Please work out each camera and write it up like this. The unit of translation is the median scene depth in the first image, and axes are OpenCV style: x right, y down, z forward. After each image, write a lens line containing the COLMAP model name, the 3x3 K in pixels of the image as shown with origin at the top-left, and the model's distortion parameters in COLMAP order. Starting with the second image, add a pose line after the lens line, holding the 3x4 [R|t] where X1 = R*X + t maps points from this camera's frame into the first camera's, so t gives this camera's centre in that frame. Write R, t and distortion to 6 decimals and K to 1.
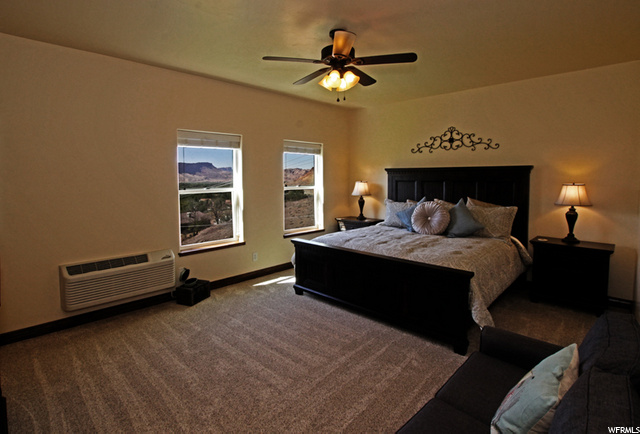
lens RADIAL K [[323.7, 0, 293.2], [0, 323.7, 215.5], [0, 0, 1]] dist [-0.000035, -0.000014]
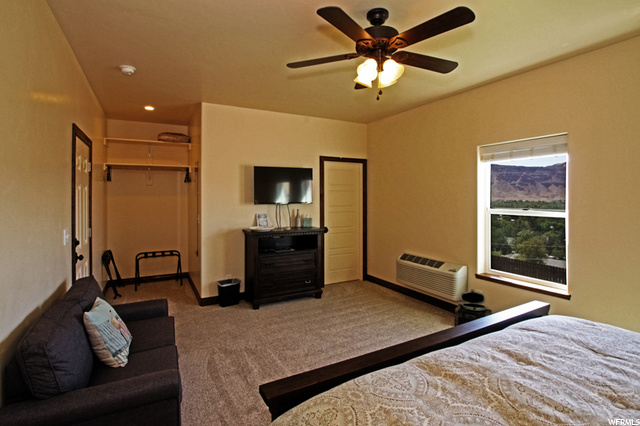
lens RADIAL K [[314.0, 0, 319.5], [0, 314.0, 197.3], [0, 0, 1]] dist [0.000091, 0.000001]
pose [[-0.250483, 0.009245, -0.968077, 0.857755], [-0.105848, 0.993698, 0.036877, -0.121248], [0.962317, 0.111707, -0.247926, 0.974118]]
